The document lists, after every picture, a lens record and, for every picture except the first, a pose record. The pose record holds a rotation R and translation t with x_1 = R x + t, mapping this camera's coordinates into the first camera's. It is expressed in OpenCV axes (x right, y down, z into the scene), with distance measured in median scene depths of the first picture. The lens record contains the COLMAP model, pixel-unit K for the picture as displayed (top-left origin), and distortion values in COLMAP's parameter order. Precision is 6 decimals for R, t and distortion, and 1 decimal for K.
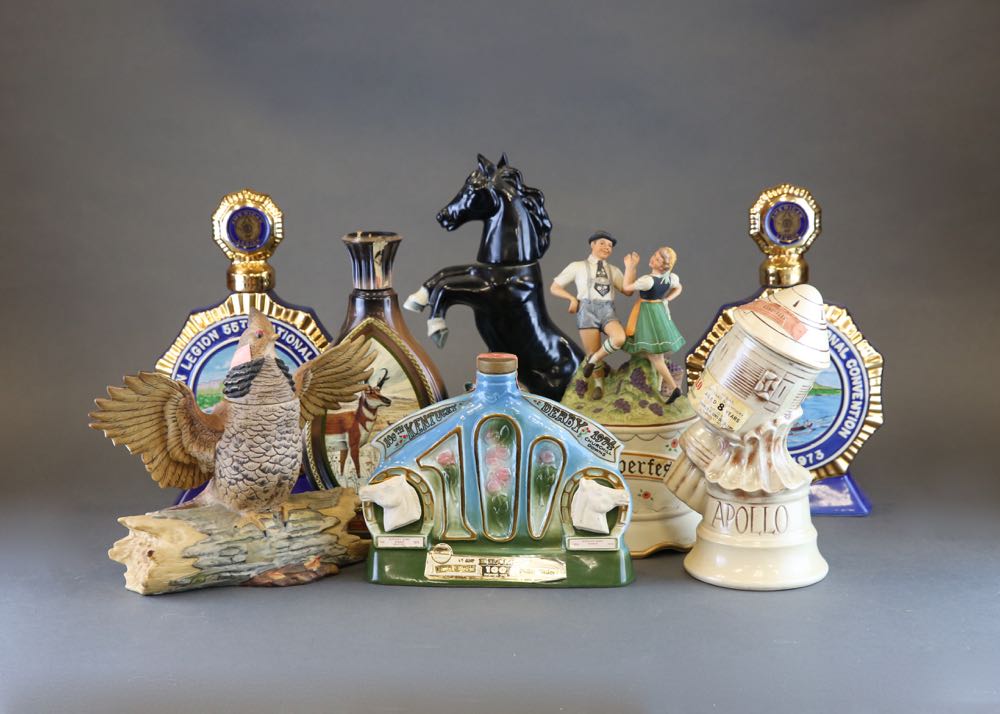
lens RADIAL K [[2259.6, 0, 501.0], [0, 2259.6, 363.0], [0, 0, 1]] dist [0.029947, 0.000000]
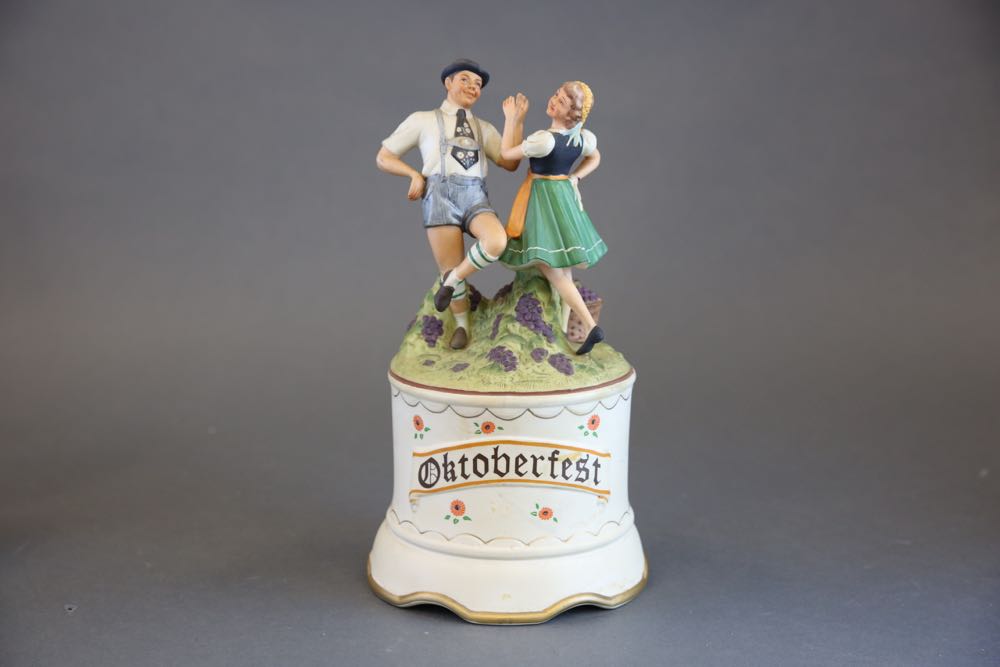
lens RADIAL K [[1817.1, 0, 499.3], [0, 1817.1, 332.0], [0, 0, 1]] dist [0.022312, 0.000000]
pose [[0.997997, -0.011778, 0.062157, 0.023577], [0.011744, 0.999931, 0.000909, 0.011430], [-0.062163, -0.000177, 0.998066, 0.525562]]
